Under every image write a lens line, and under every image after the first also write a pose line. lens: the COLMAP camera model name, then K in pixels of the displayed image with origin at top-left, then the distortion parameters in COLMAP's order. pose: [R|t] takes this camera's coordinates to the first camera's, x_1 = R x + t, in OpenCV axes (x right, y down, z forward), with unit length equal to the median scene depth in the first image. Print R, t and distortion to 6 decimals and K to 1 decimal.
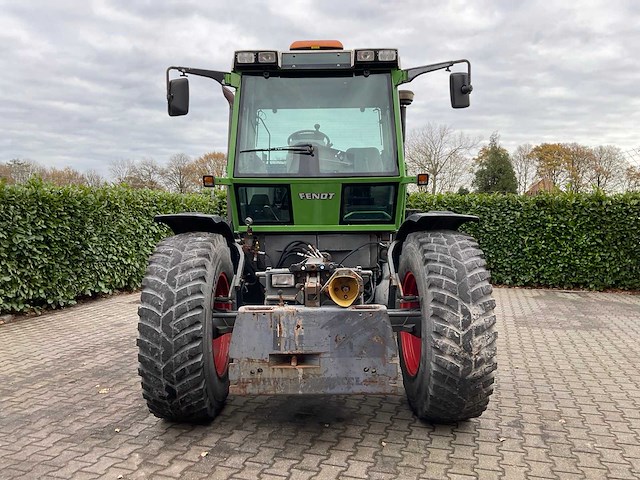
lens RADIAL K [[528.1, 0, 316.0], [0, 528.1, 236.5], [0, 0, 1]] dist [0.051982, -0.091870]
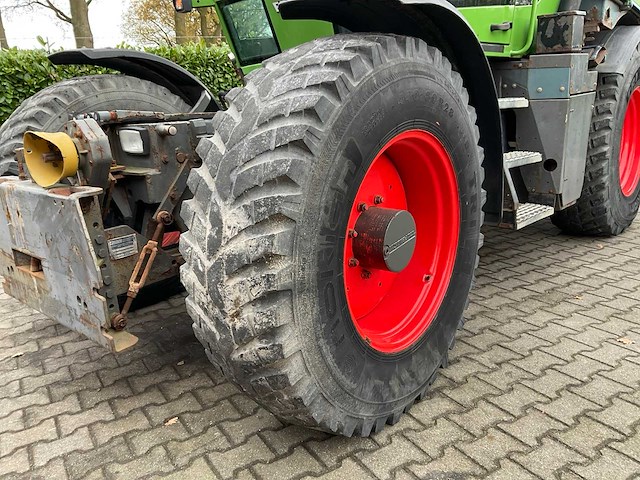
lens RADIAL K [[528.1, 0, 315.3], [0, 528.1, 238.6], [0, 0, 1]] dist [0.051982, -0.091870]
pose [[0.753234, 0.135311, -0.643684, 0.314644], [0.025302, 0.971926, 0.233920, 0.029471], [0.657265, -0.192484, 0.728665, 0.370852]]
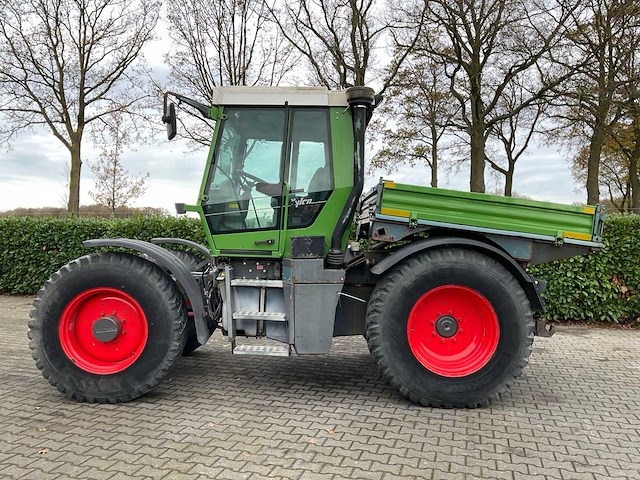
lens RADIAL K [[528.1, 0, 319.7], [0, 528.1, 237.4], [0, 0, 1]] dist [0.051982, -0.091870]
pose [[0.021715, 0.006053, -0.999746, 0.905402], [-0.053791, 0.998540, 0.004878, -0.047836], [0.998316, 0.053672, 0.022009, 0.881079]]
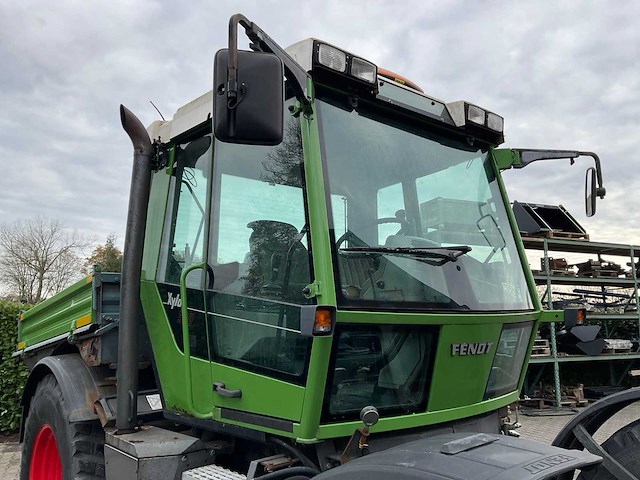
lens RADIAL K [[528.1, 0, 314.7], [0, 528.1, 234.8], [0, 0, 1]] dist [0.051982, -0.091870]
pose [[0.755353, 0.100464, 0.647572, -0.322660], [0.026481, 0.982692, -0.183343, -0.067048], [-0.654783, 0.155636, 0.739619, 0.497923]]
